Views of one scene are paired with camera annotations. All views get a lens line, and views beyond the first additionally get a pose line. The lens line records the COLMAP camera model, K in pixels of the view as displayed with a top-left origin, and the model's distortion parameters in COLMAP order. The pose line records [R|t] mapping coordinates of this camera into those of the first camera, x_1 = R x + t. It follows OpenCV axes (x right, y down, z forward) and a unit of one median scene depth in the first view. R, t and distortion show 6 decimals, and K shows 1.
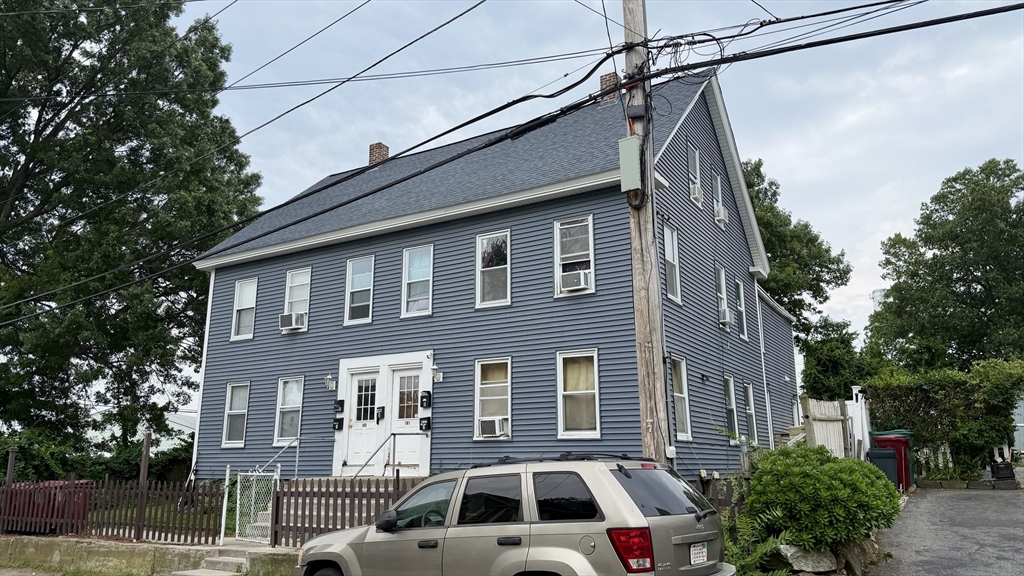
lens RADIAL K [[704.8, 0, 512.0], [0, 704.8, 288.0], [0, 0, 1]] dist [0.061111, -0.000066]
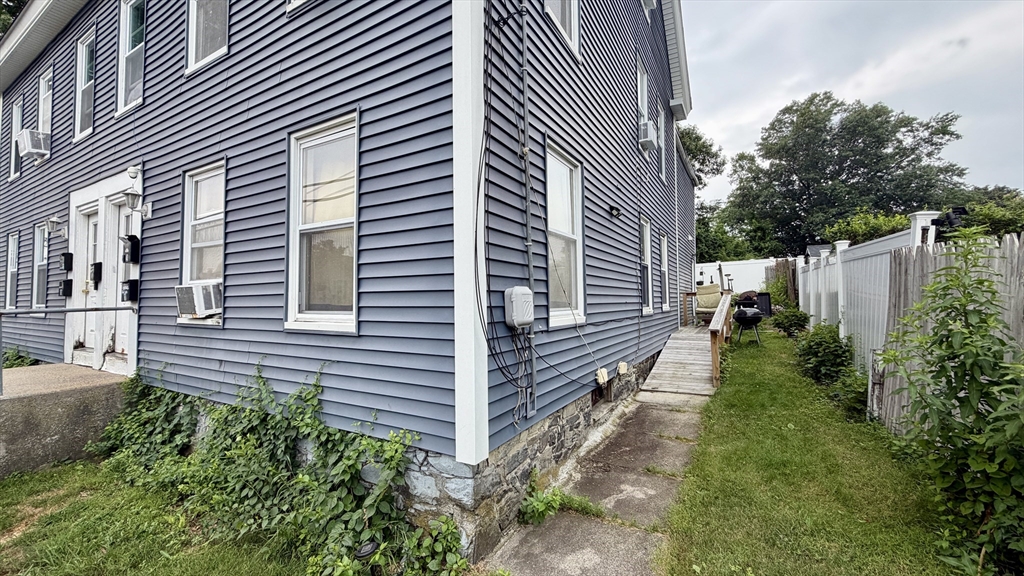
lens RADIAL K [[409.7, 0, 512.0], [0, 409.7, 288.0], [0, 0, 1]] dist [-0.000502, -0.000187]
pose [[0.999552, -0.004004, 0.029664, 0.170093], [-0.002316, 0.977695, 0.210016, 0.112994], [-0.029844, -0.209991, 0.977248, 0.632530]]
